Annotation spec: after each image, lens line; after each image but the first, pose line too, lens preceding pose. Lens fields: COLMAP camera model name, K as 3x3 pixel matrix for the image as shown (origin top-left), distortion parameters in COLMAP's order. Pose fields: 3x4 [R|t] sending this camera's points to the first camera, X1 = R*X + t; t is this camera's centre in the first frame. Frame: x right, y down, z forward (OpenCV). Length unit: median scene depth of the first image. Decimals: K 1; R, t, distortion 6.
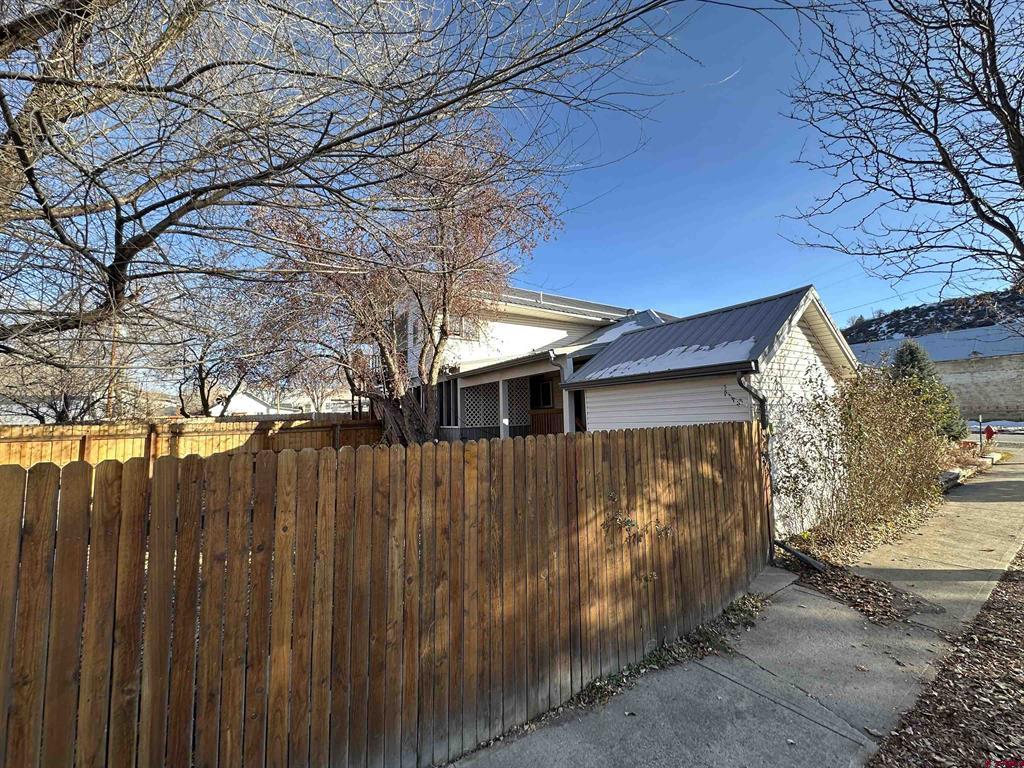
lens RADIAL K [[411.6, 0, 512.0], [0, 411.6, 384.0], [0, 0, 1]] dist [0.000018, 0.000001]
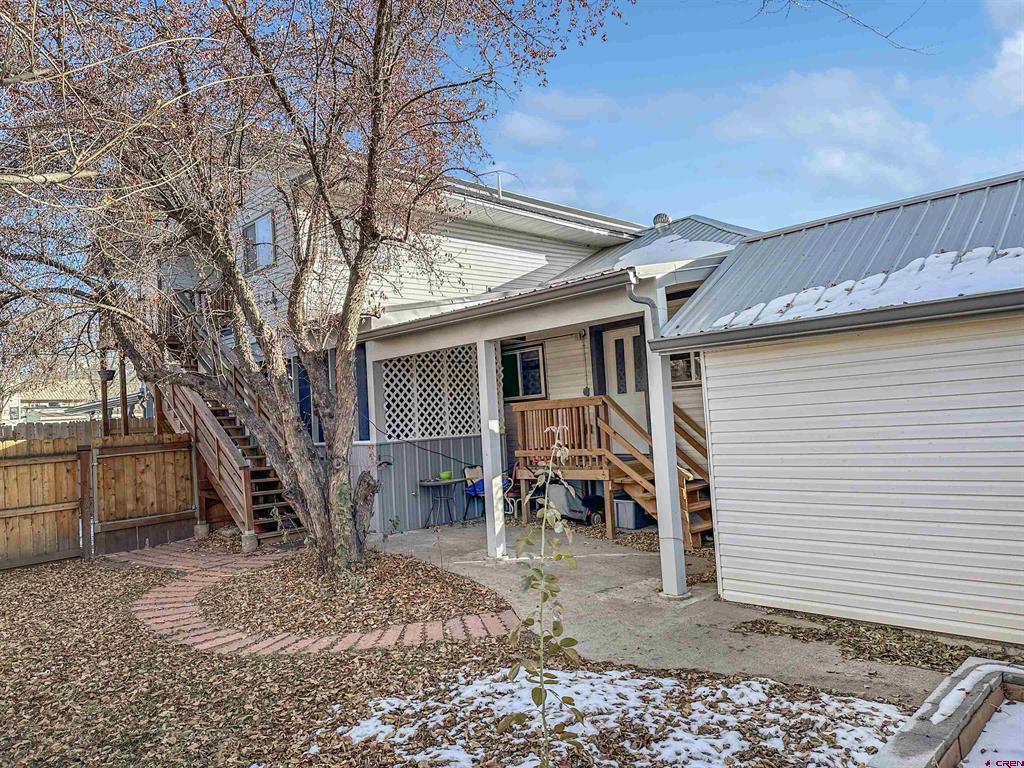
lens RADIAL K [[723.3, 0, 512.0], [0, 723.3, 384.0], [0, 0, 1]] dist [0.051709, -0.000606]
pose [[0.983415, -0.020459, 0.180214, -0.145087], [0.015587, 0.999475, 0.028410, 0.018349], [-0.180700, -0.025130, 0.983217, 0.164947]]
